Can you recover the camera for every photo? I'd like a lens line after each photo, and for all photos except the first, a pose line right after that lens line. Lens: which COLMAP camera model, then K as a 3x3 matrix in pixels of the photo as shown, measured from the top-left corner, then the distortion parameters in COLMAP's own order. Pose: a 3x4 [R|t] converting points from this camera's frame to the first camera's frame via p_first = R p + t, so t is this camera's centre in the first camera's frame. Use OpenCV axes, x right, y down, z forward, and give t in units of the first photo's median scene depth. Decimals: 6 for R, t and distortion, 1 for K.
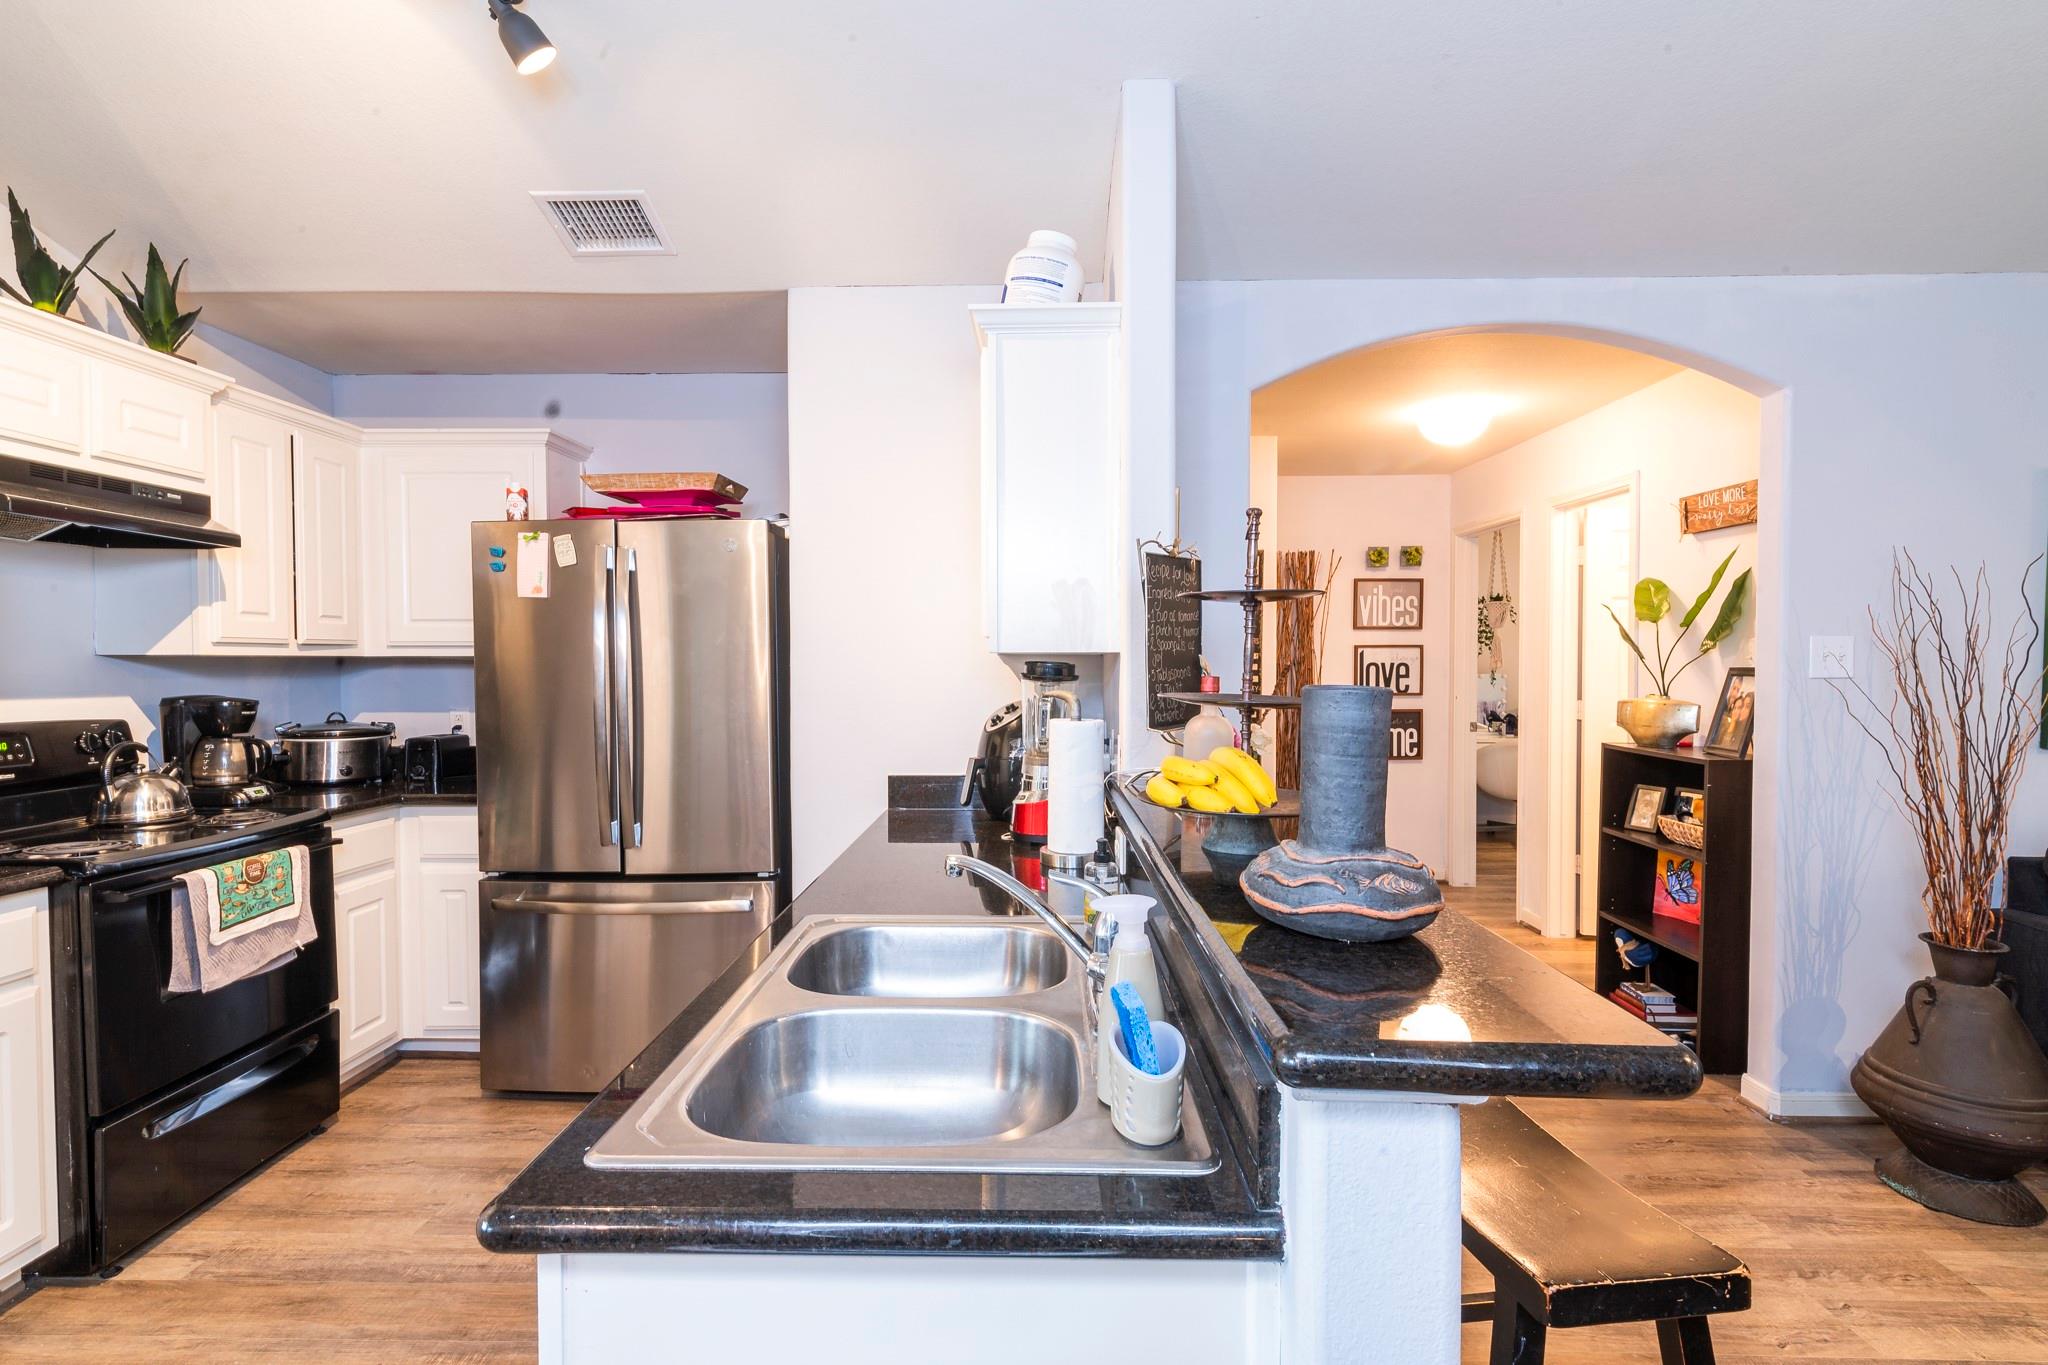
lens RADIAL K [[995.1, 0, 1016.7], [0, 995.1, 685.5], [0, 0, 1]] dist [0.006753, -0.001356]
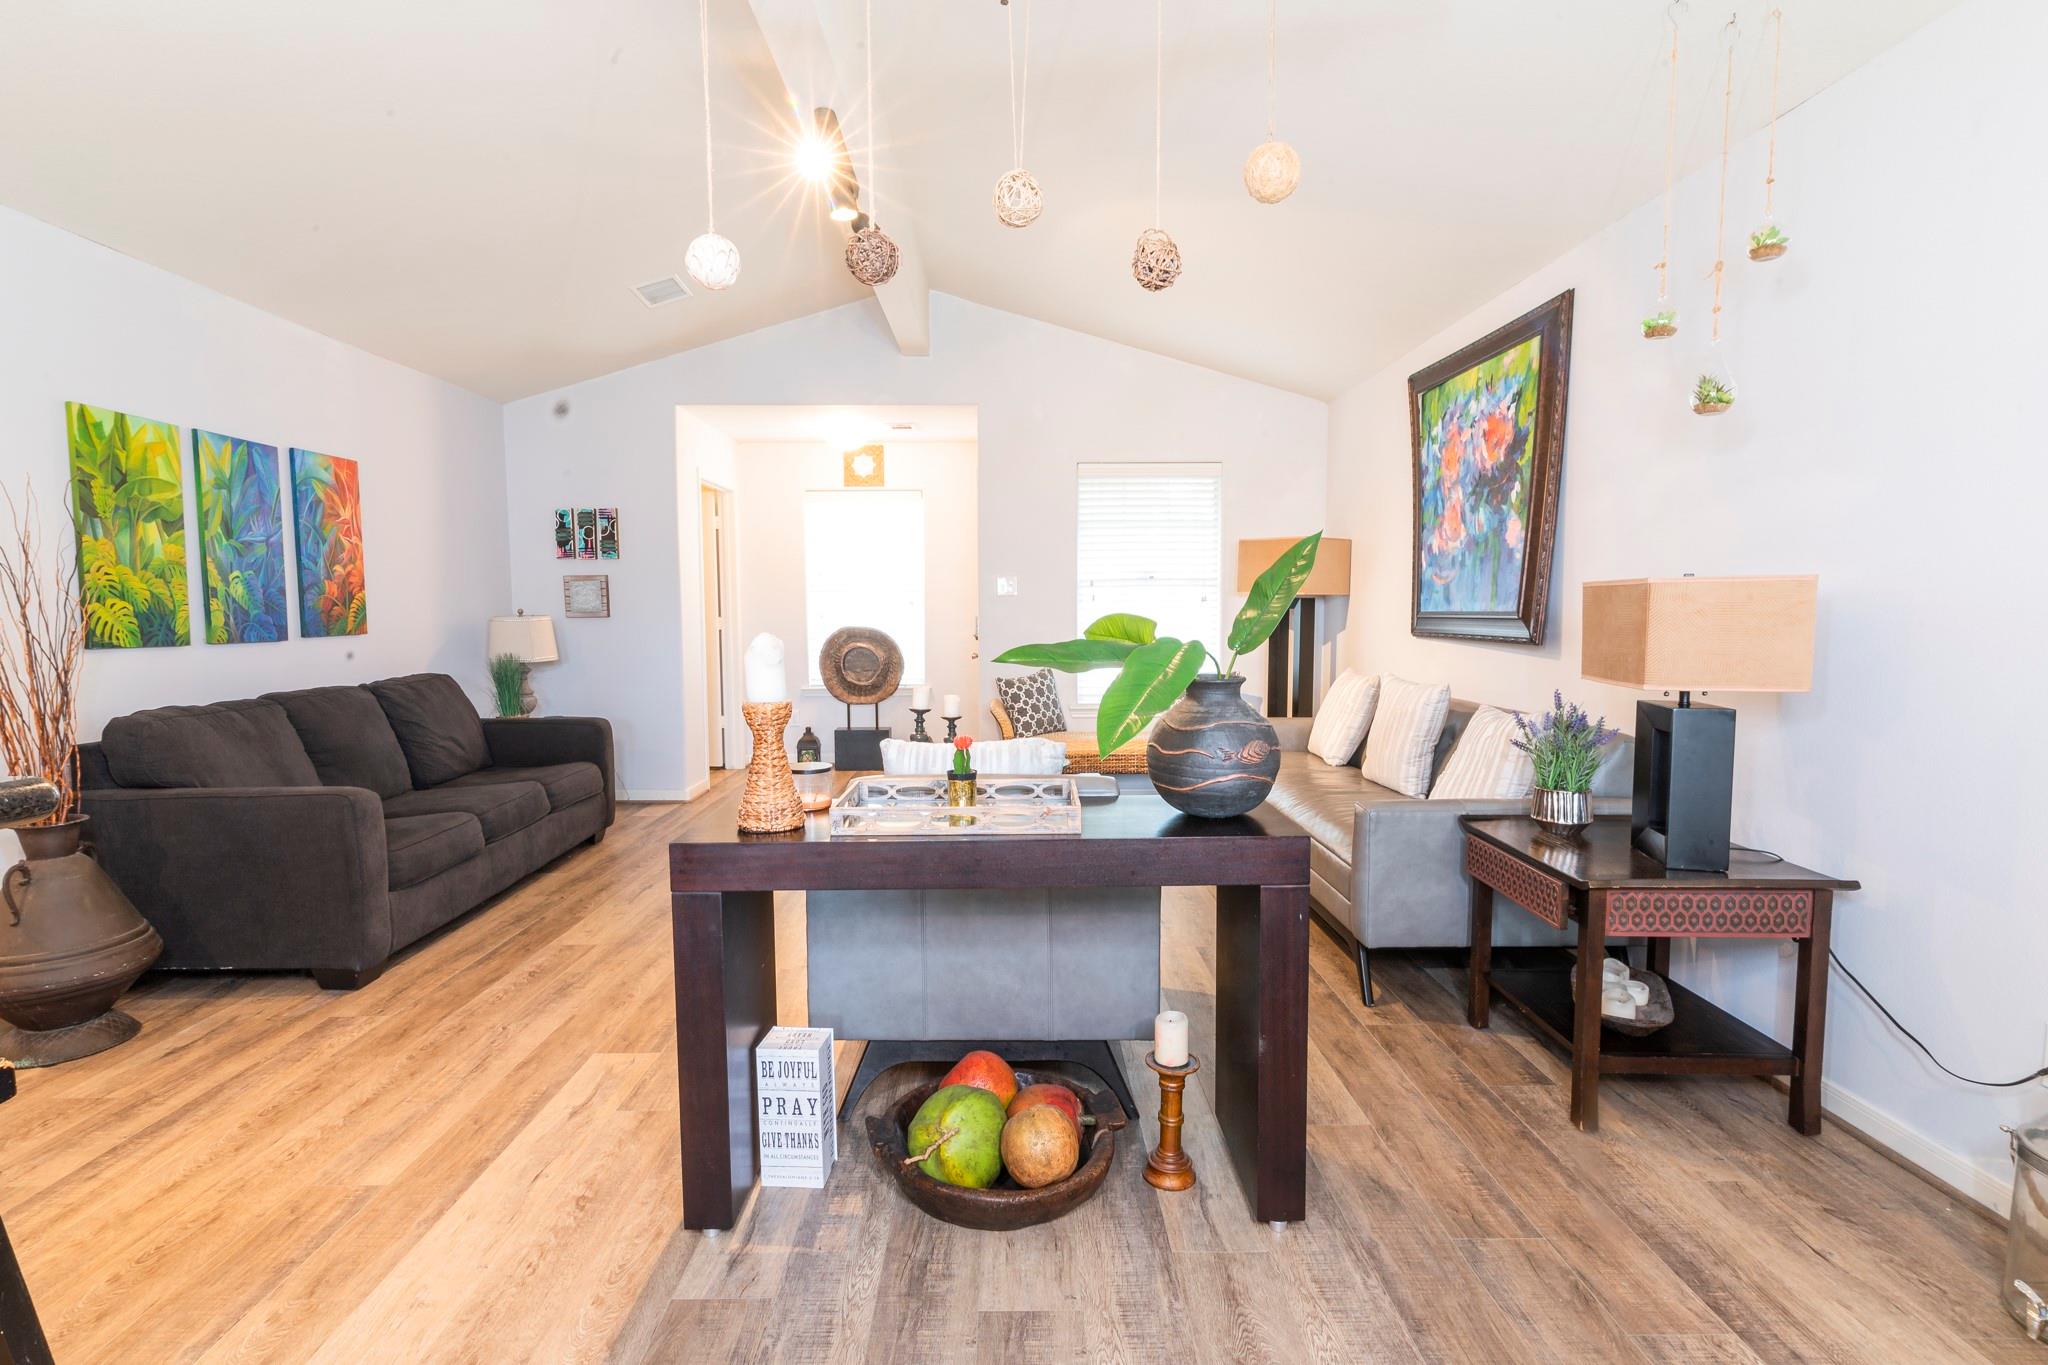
lens RADIAL K [[977.7, 0, 1017.6], [0, 977.7, 685.9], [0, 0, 1]] dist [0.002419, -0.000311]
pose [[-0.028760, -0.079251, 0.996440, -0.122754], [0.032060, 0.996266, 0.080162, 0.047420], [-0.999072, 0.034251, -0.026112, -0.034963]]
